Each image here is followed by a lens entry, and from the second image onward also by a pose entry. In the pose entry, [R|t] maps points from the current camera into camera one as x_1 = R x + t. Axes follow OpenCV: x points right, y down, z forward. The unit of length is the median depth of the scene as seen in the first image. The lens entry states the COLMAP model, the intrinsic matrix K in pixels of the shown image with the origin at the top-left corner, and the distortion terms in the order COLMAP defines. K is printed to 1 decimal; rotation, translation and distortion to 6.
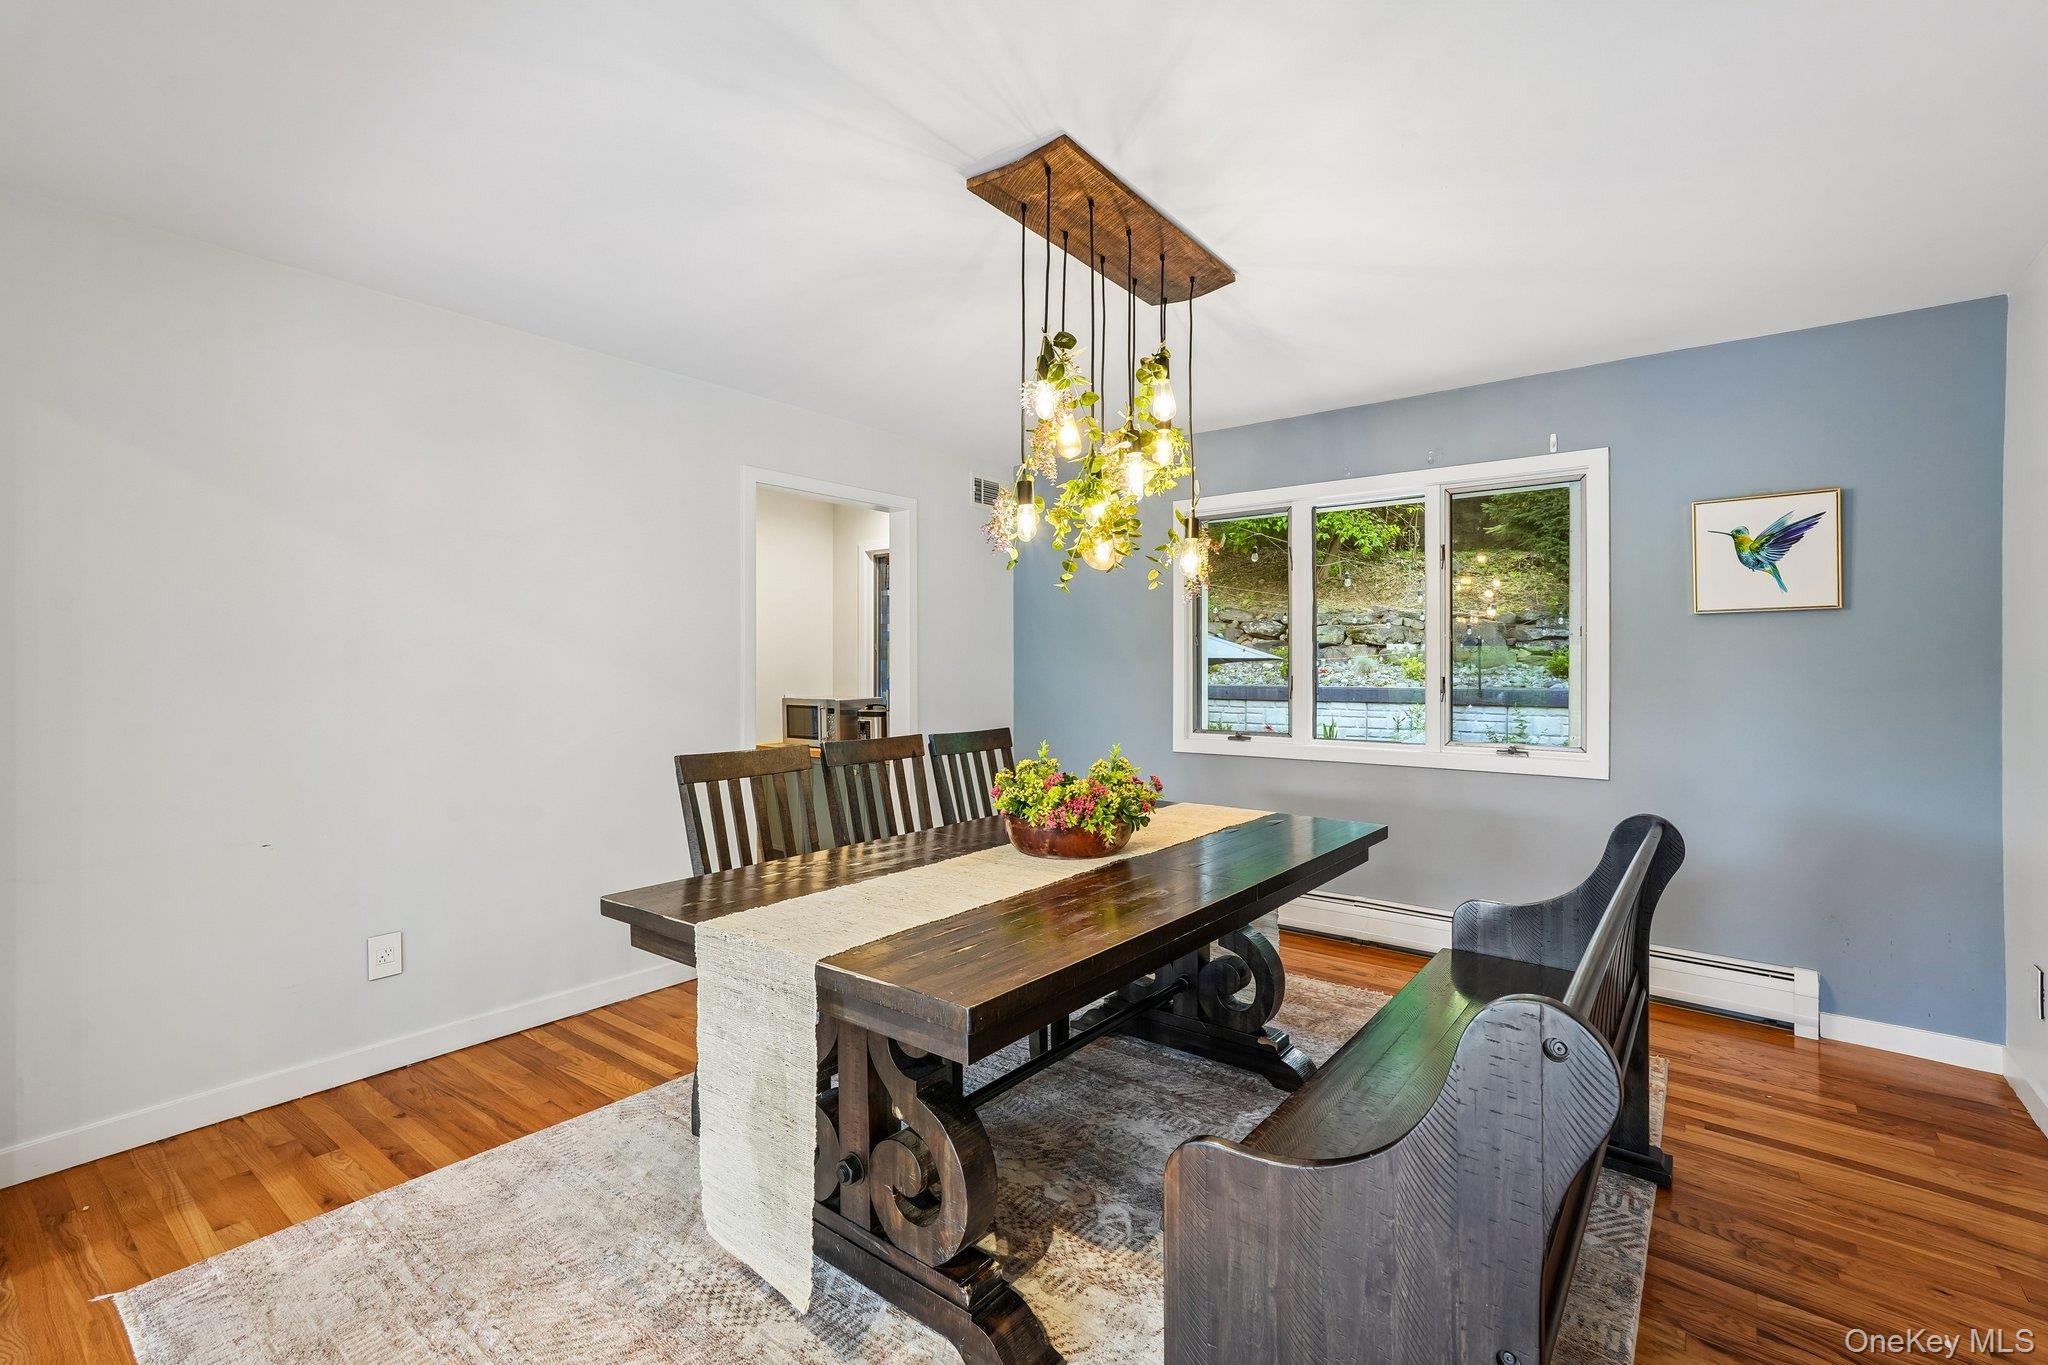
lens RADIAL K [[908.9, 0, 1014.3], [0, 908.9, 646.8], [0, 0, 1]] dist [-0.003808, 0.000016]
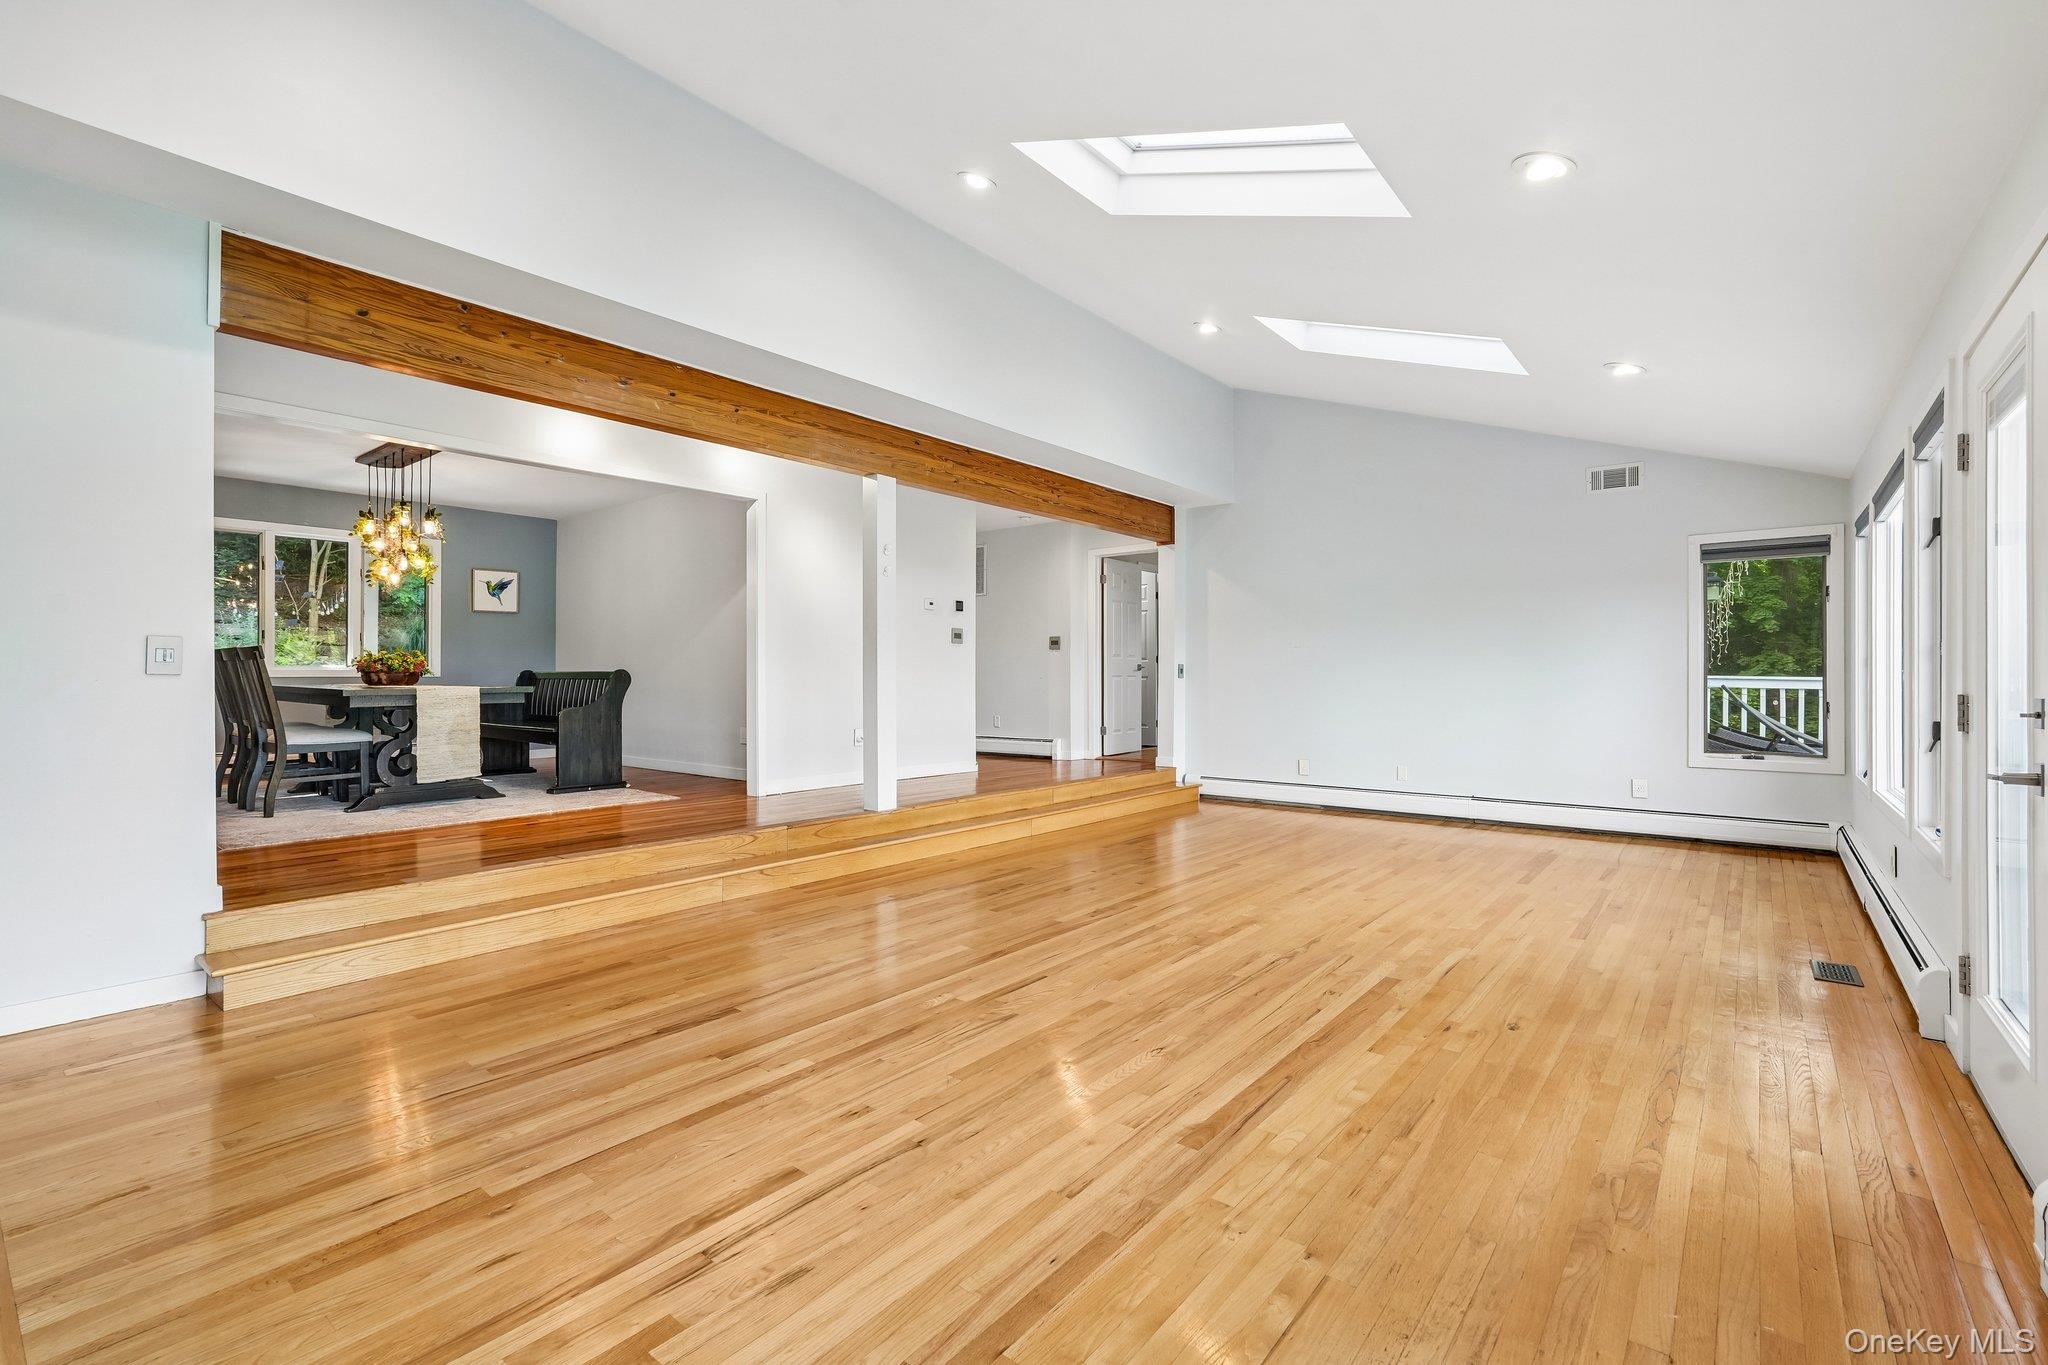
lens RADIAL K [[908.9, 0, 1030.9], [0, 908.9, 686.8], [0, 0, 1]] dist [-0.003808, 0.000016]
pose [[0.012165, -0.015539, 0.999805, -2.133744], [-0.023083, 0.999608, 0.015817, 0.118895], [-0.999660, -0.023271, 0.011801, -0.747753]]
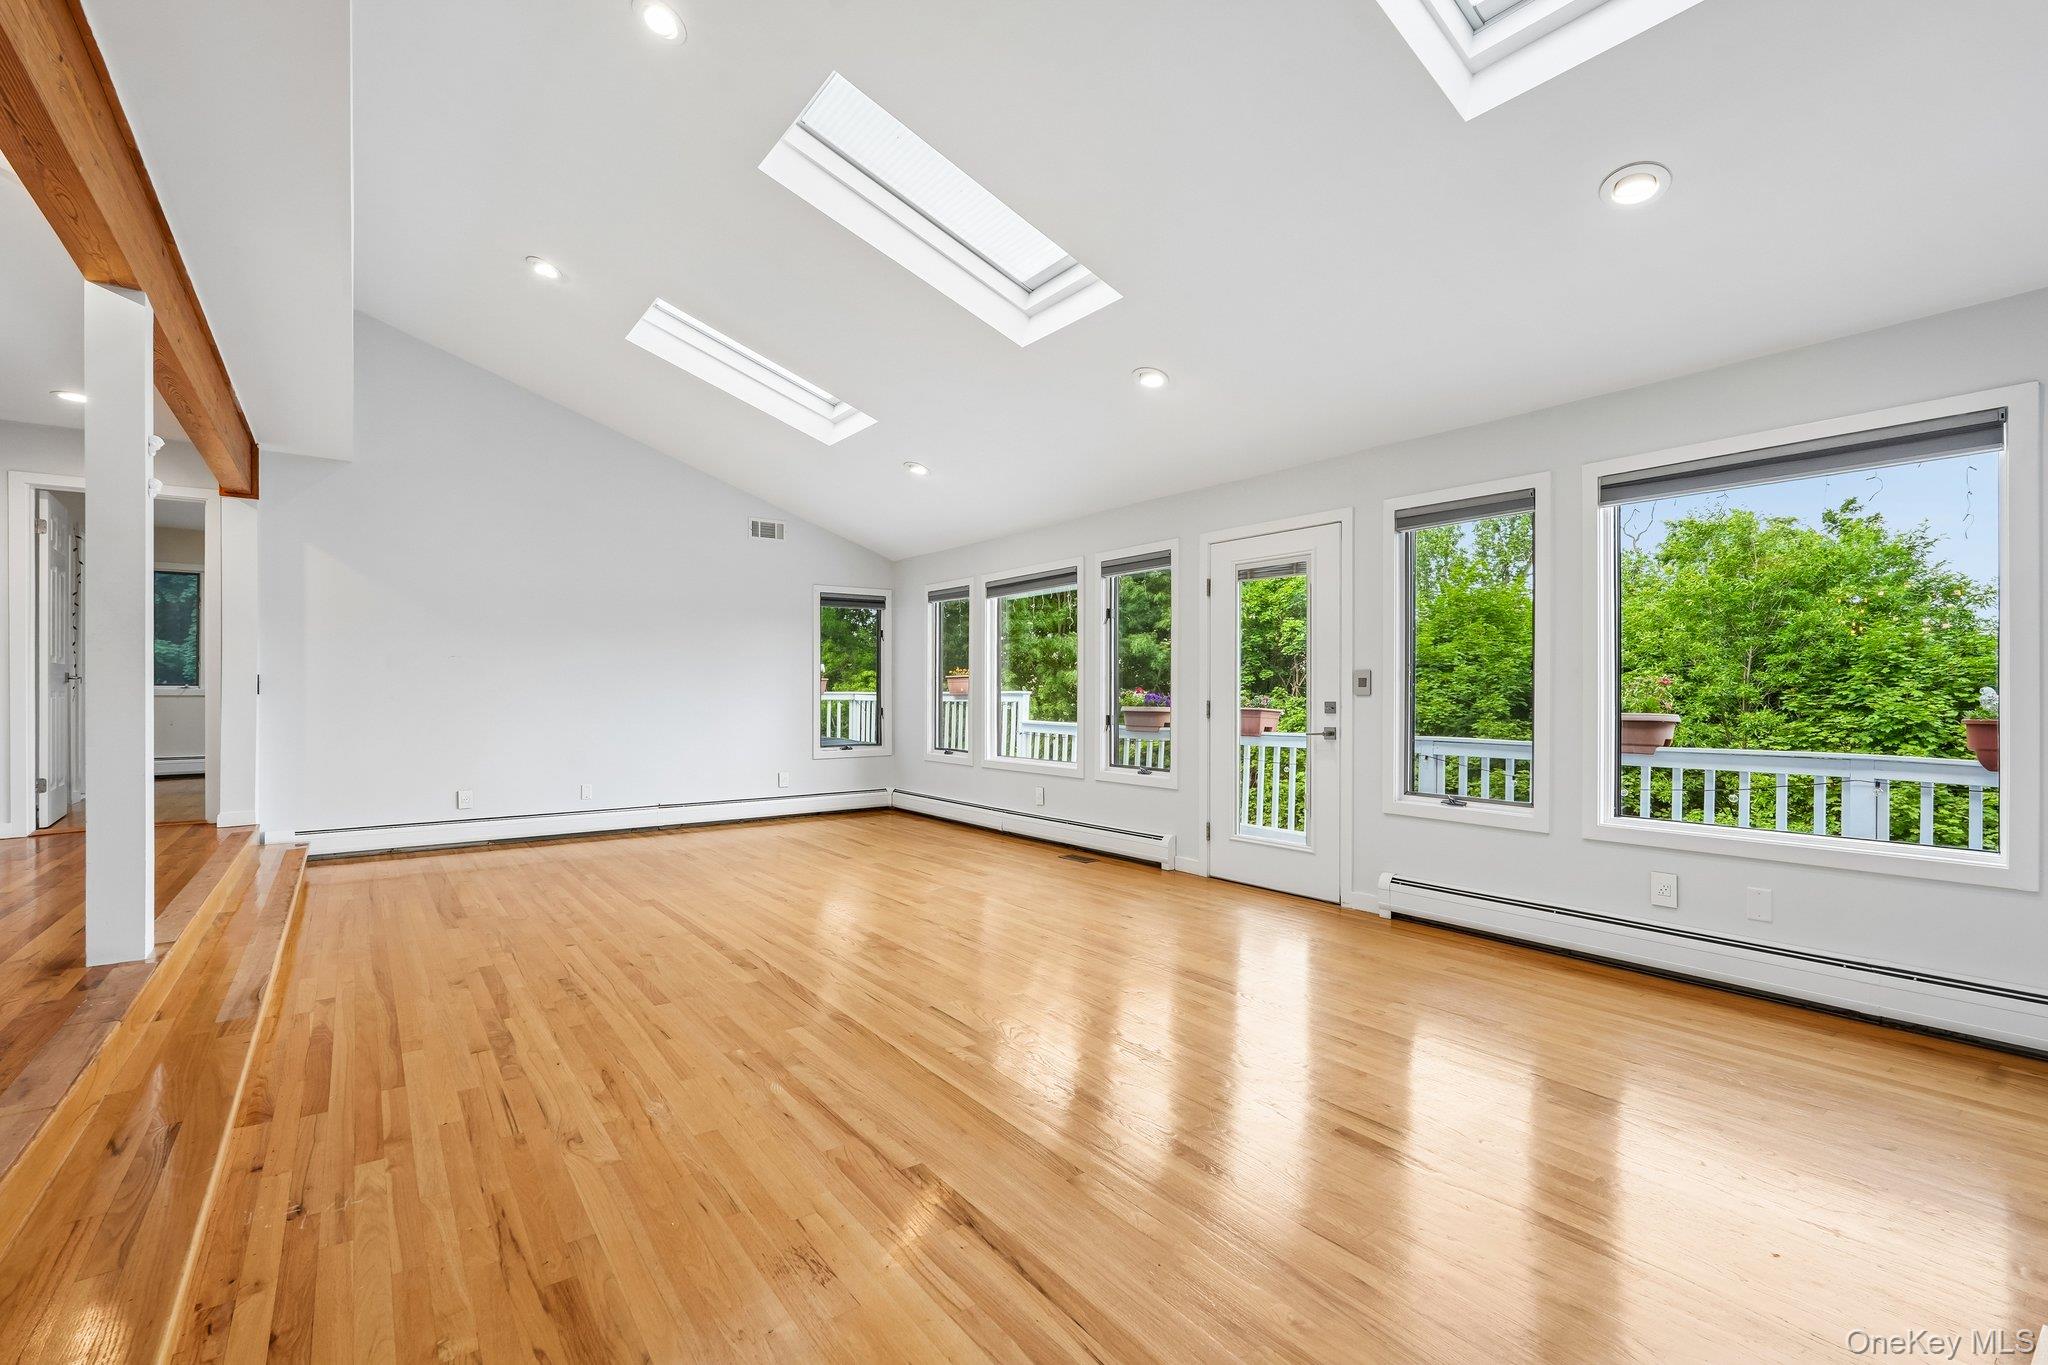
lens RADIAL K [[908.9, 0, 1032.0], [0, 908.9, 687.2], [0, 0, 1]] dist [-0.003808, 0.000016]
pose [[-0.965173, -0.001892, 0.261604, -1.364280], [-0.008281, 0.999694, -0.023324, 0.143655], [-0.261480, -0.024678, -0.964893, 0.315019]]
